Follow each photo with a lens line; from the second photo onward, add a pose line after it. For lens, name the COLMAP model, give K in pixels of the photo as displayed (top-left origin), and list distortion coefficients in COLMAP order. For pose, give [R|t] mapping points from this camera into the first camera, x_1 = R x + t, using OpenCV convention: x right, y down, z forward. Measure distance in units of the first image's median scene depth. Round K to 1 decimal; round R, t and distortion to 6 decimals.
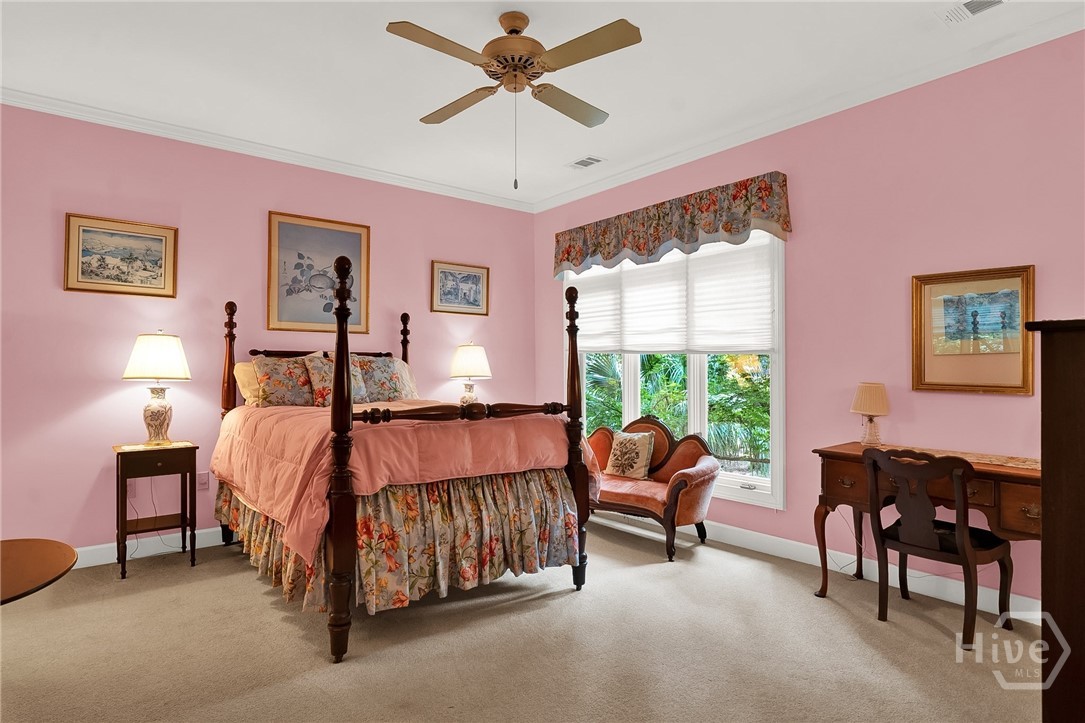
lens RADIAL K [[593.1, 0, 542.2], [0, 593.1, 360.9], [0, 0, 1]] dist [-0.013248, 0.007633]
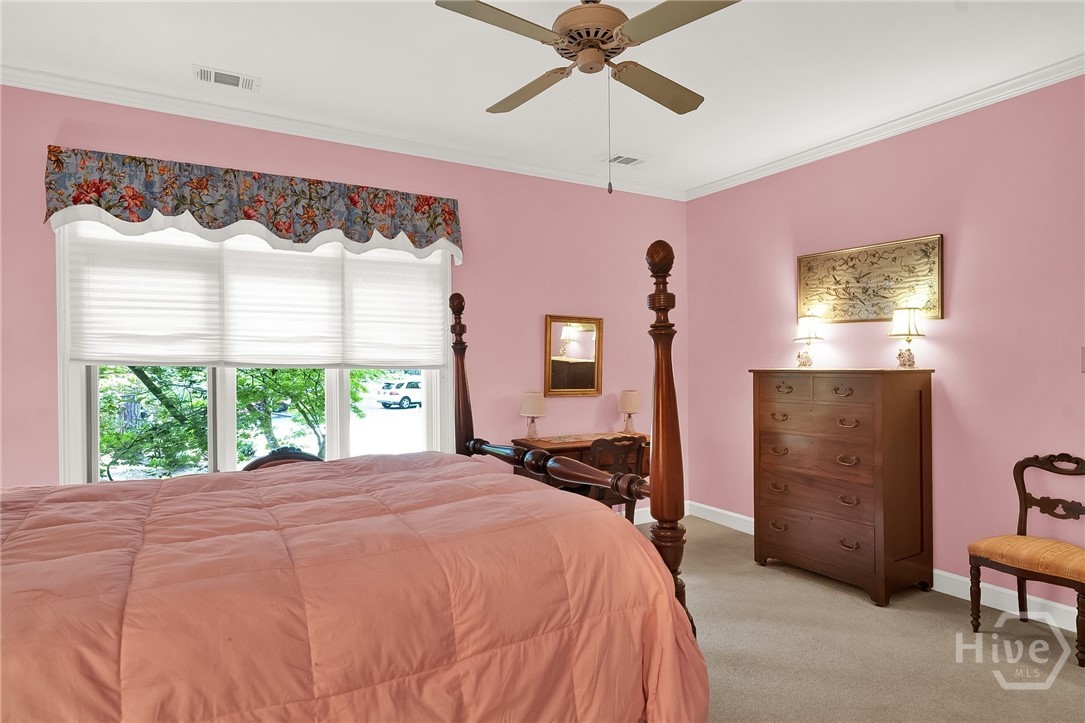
lens RADIAL K [[593.1, 0, 541.9], [0, 593.1, 366.0], [0, 0, 1]] dist [-0.013248, 0.007633]
pose [[0.145850, 0.011658, 0.989238, -0.556154], [0.005435, 0.999906, -0.012585, -0.003203], [-0.989292, 0.007211, 0.145773, 0.592625]]
